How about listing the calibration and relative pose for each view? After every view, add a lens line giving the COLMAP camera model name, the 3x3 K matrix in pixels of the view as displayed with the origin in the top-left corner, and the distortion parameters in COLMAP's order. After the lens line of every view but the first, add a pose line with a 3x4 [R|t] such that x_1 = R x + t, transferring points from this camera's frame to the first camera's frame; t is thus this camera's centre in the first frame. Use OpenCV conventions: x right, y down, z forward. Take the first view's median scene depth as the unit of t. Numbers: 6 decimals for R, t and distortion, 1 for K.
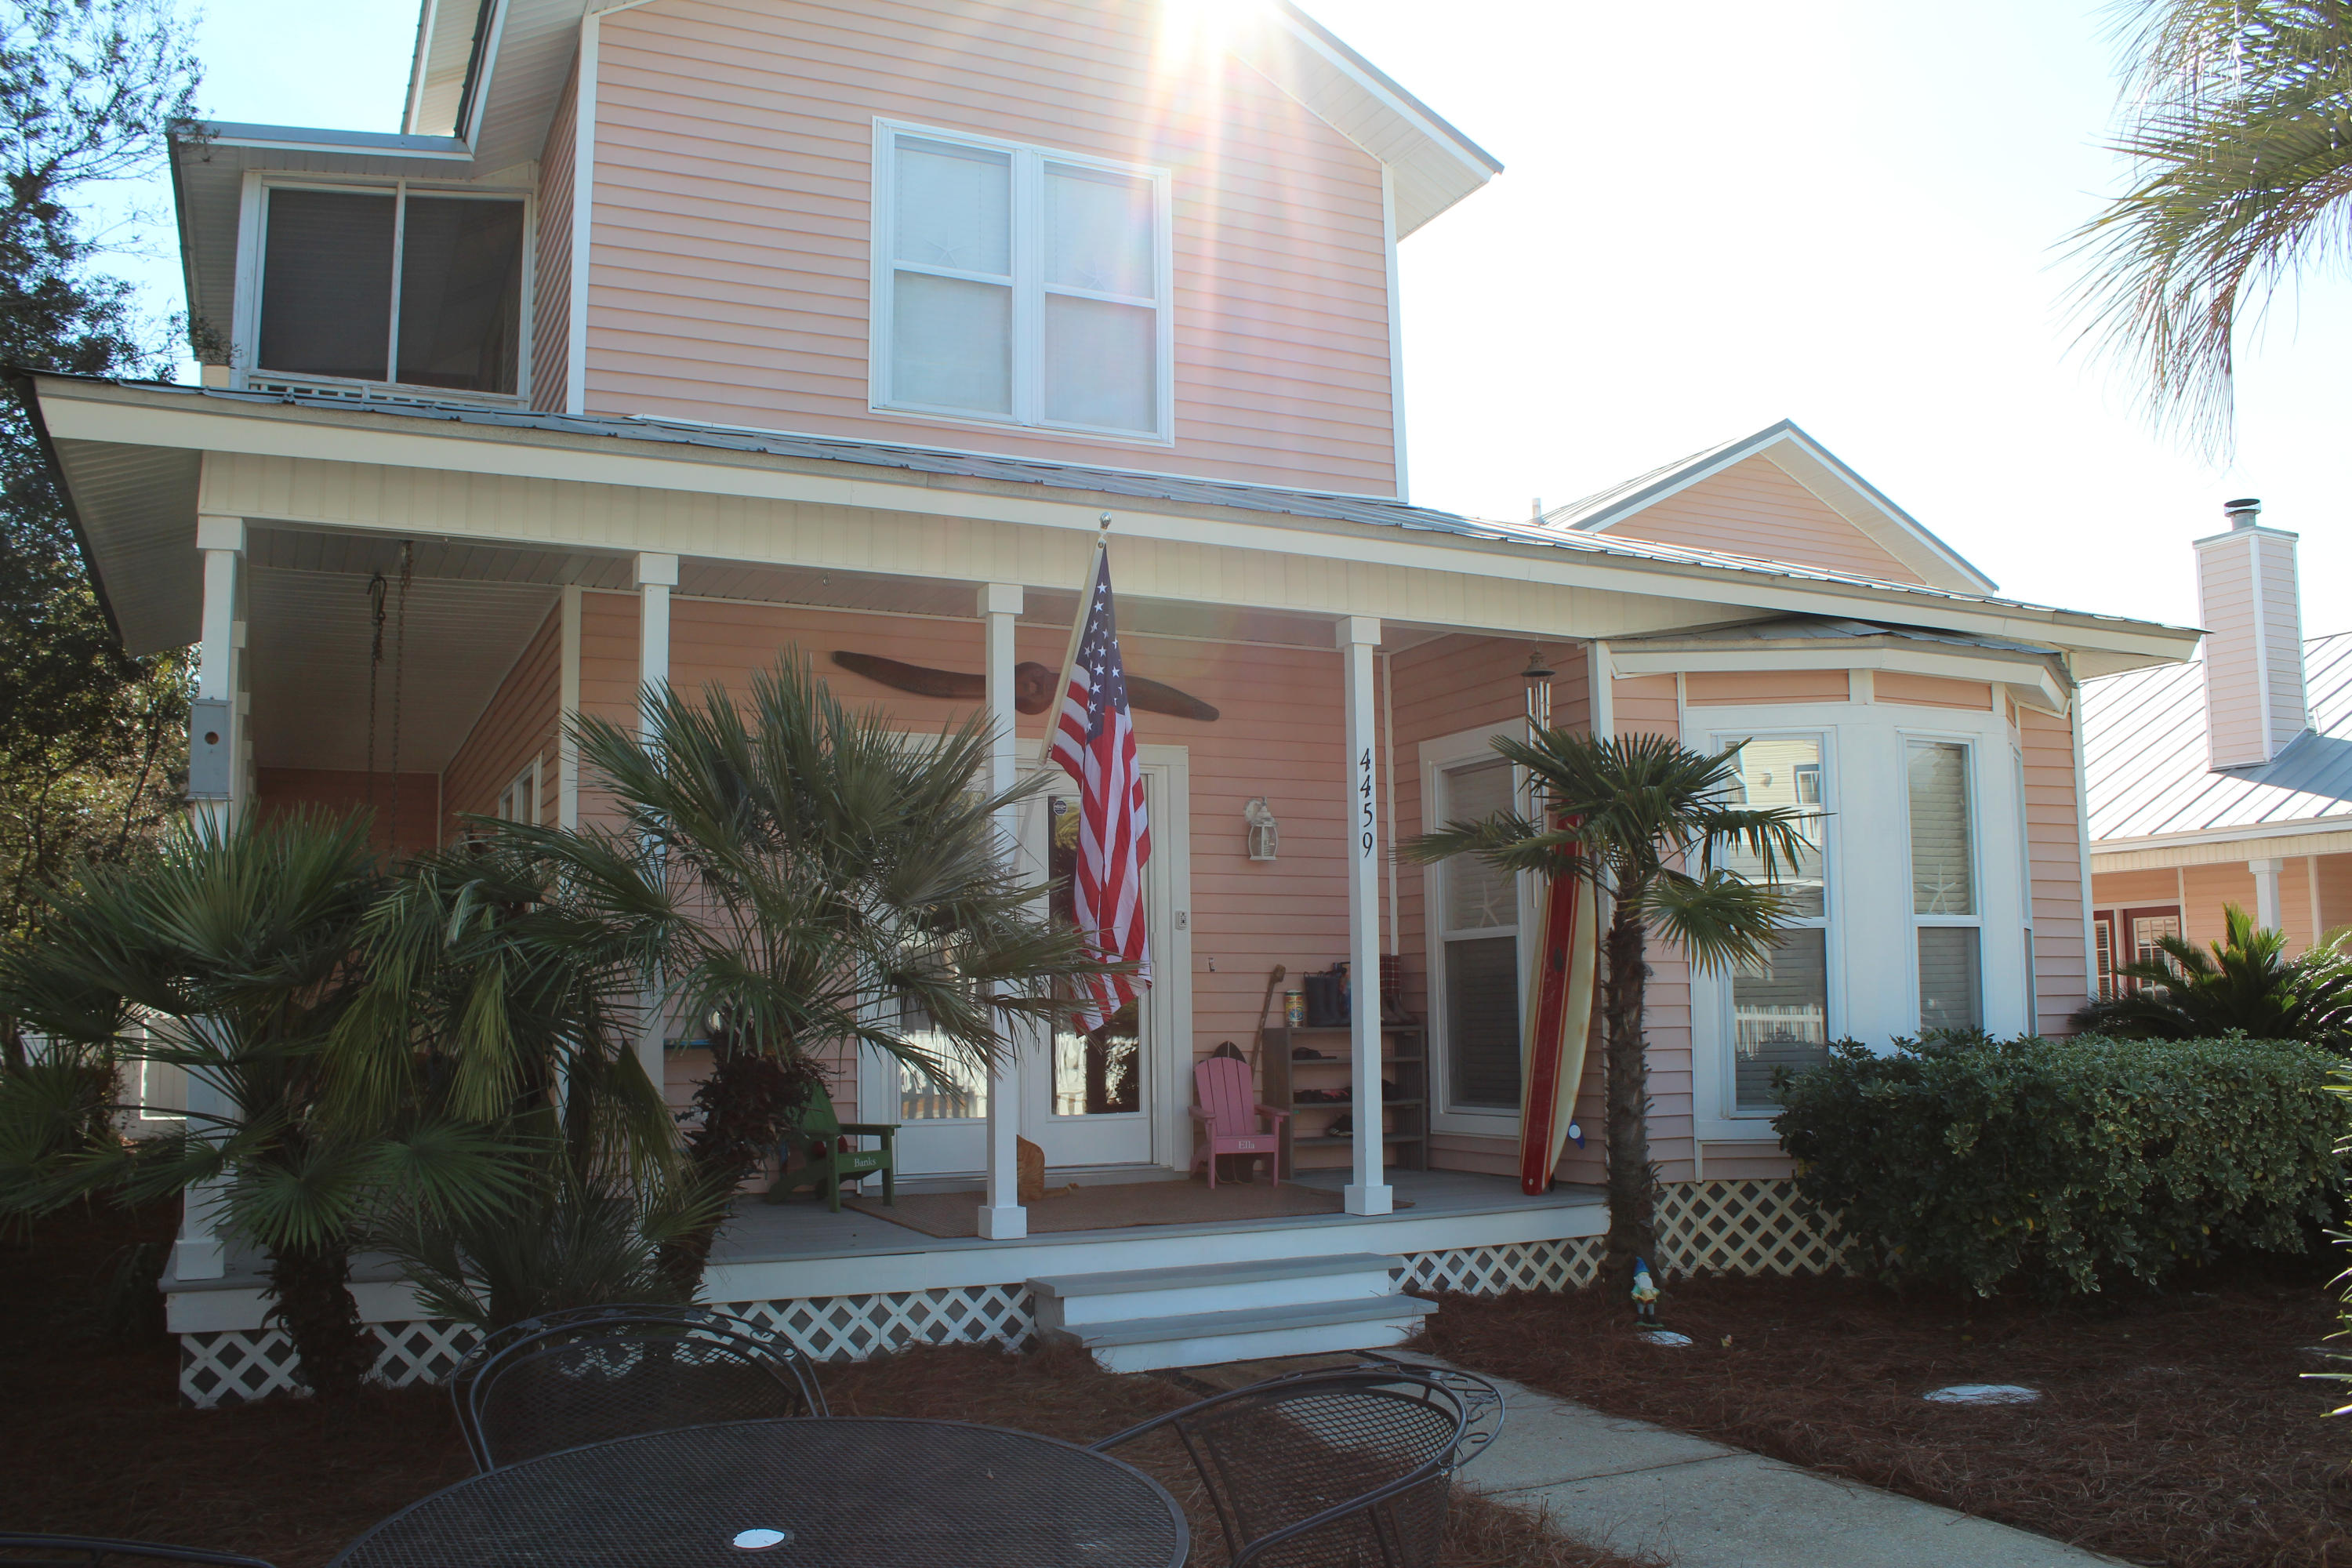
lens RADIAL K [[1917.0, 0, 1182.5], [0, 1917.0, 794.1], [0, 0, 1]] dist [-0.176436, 0.155792]
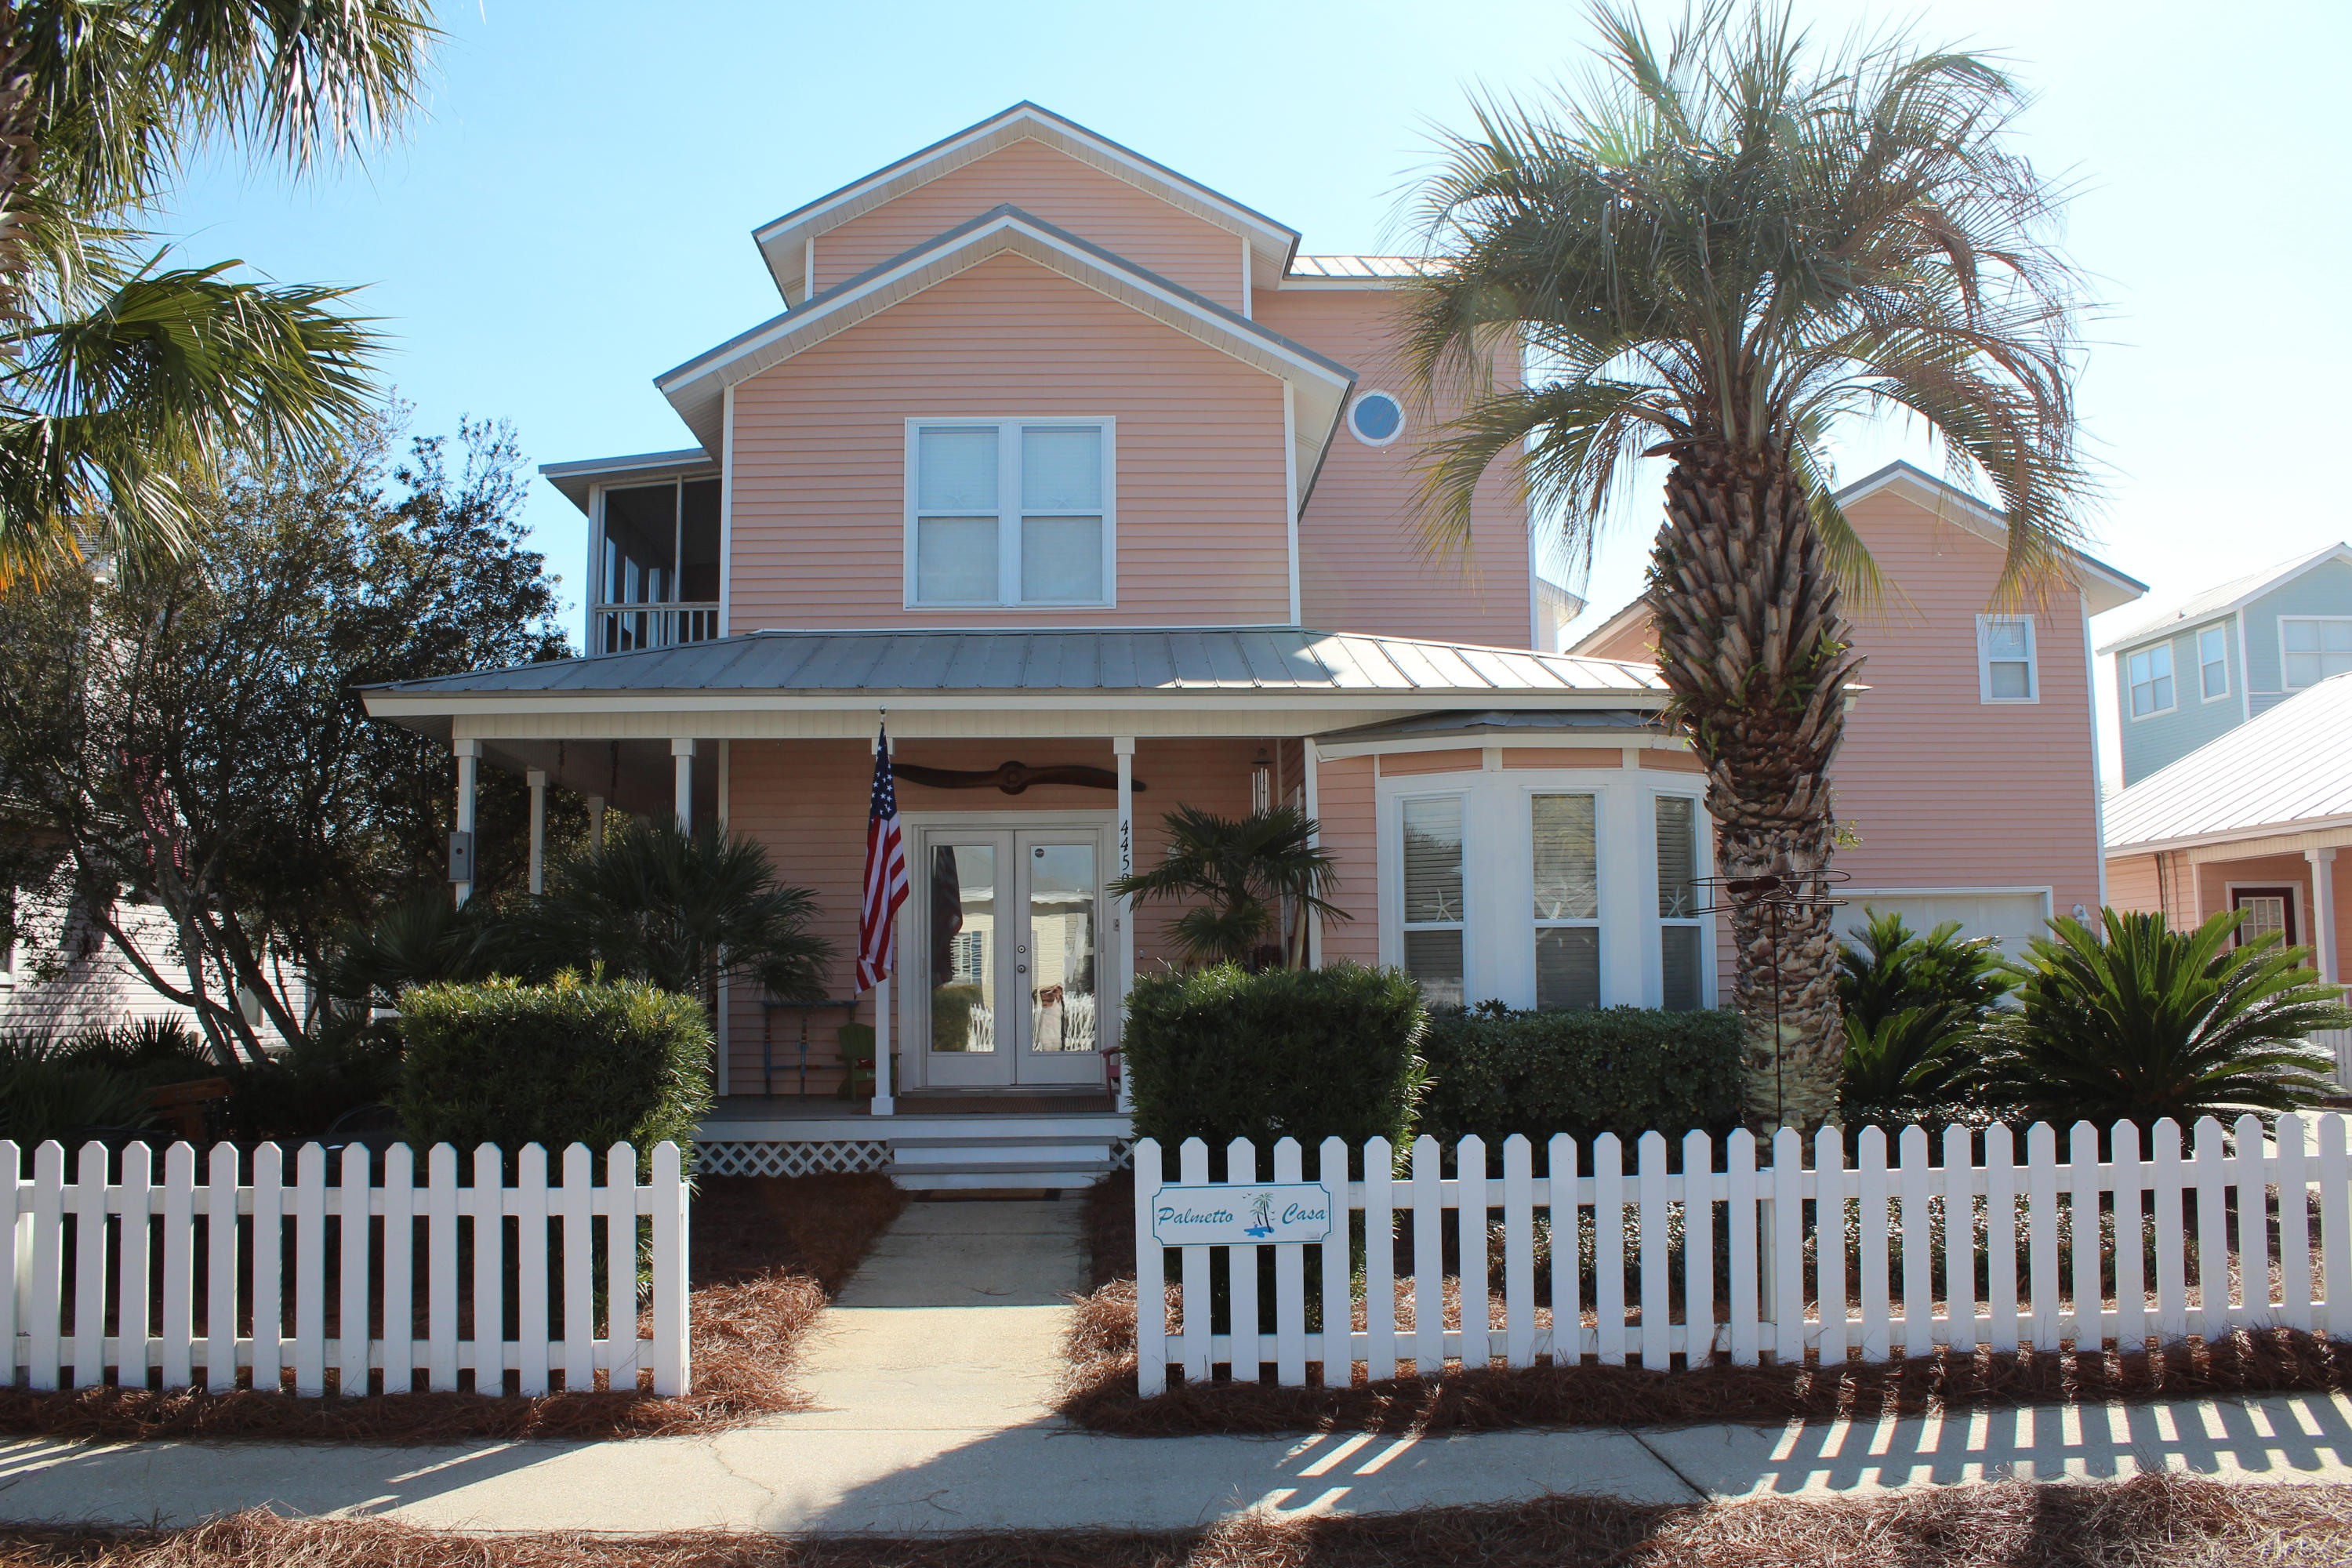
lens RADIAL K [[1917.0, 0, 1182.5], [0, 1917.0, 794.1], [0, 0, 1]] dist [-0.176436, 0.155792]
pose [[0.920249, -0.036612, -0.389617, 0.759562], [0.042954, 0.999048, 0.007576, -0.055849], [0.388969, -0.023708, 0.920946, -0.442228]]
